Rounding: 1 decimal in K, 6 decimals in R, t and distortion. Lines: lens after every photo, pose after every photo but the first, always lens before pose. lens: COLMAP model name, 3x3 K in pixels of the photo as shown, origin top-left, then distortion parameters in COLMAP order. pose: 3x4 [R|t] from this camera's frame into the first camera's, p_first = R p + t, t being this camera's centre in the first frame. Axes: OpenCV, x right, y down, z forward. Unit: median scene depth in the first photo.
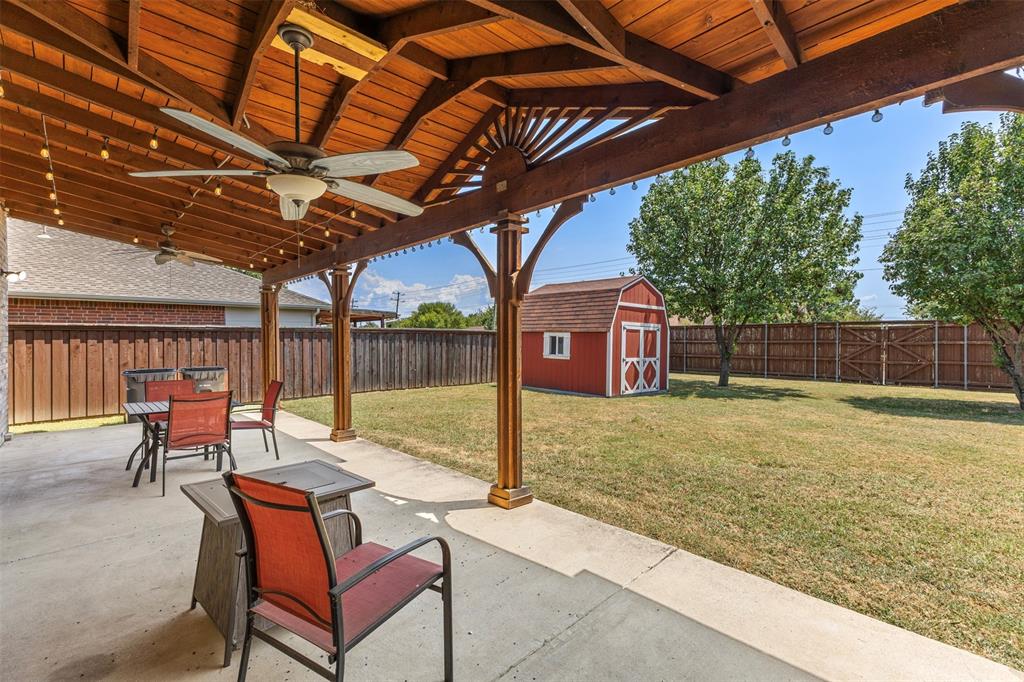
lens RADIAL K [[449.0, 0, 521.8], [0, 449.0, 342.4], [0, 0, 1]] dist [0.006810, -0.000276]
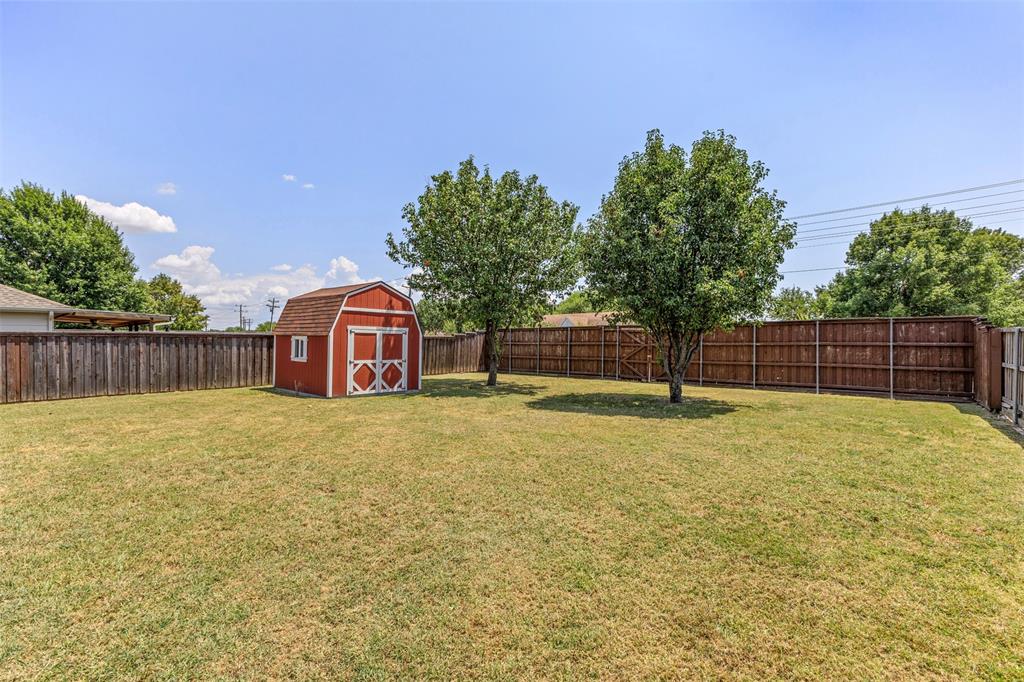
lens RADIAL K [[449.0, 0, 519.7], [0, 449.0, 345.7], [0, 0, 1]] dist [0.006810, -0.000276]
pose [[0.993093, -0.003905, 0.117269, 0.457088], [0.003414, 0.999985, 0.004393, -0.002494], [-0.117284, -0.003963, 0.993090, -0.082549]]
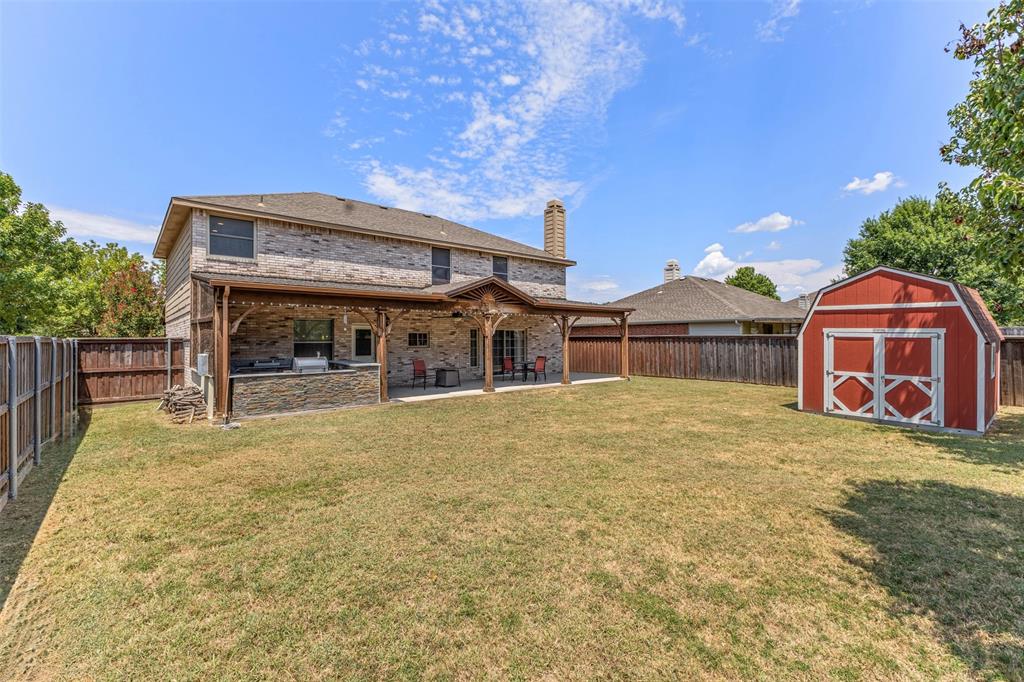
lens RADIAL K [[449.0, 0, 516.8], [0, 449.0, 322.6], [0, 0, 1]] dist [0.006810, -0.000276]
pose [[-0.038252, -0.028307, -0.998867, 1.030629], [-0.004860, 0.999592, -0.028141, -0.027522], [0.999256, 0.003778, -0.038374, 0.399611]]
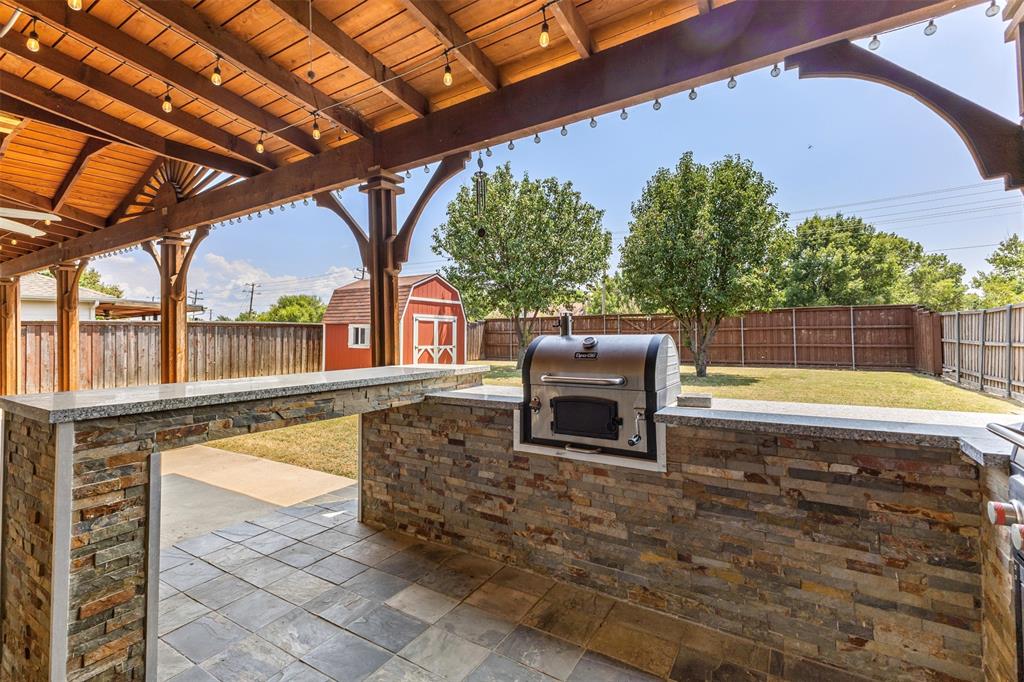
lens RADIAL K [[449.0, 0, 522.2], [0, 449.0, 328.1], [0, 0, 1]] dist [0.006810, -0.000276]
pose [[0.966233, -0.010136, 0.257471, 0.179027], [0.014830, 0.999757, -0.016295, 0.011151], [-0.257243, 0.019563, 0.966149, -0.160115]]
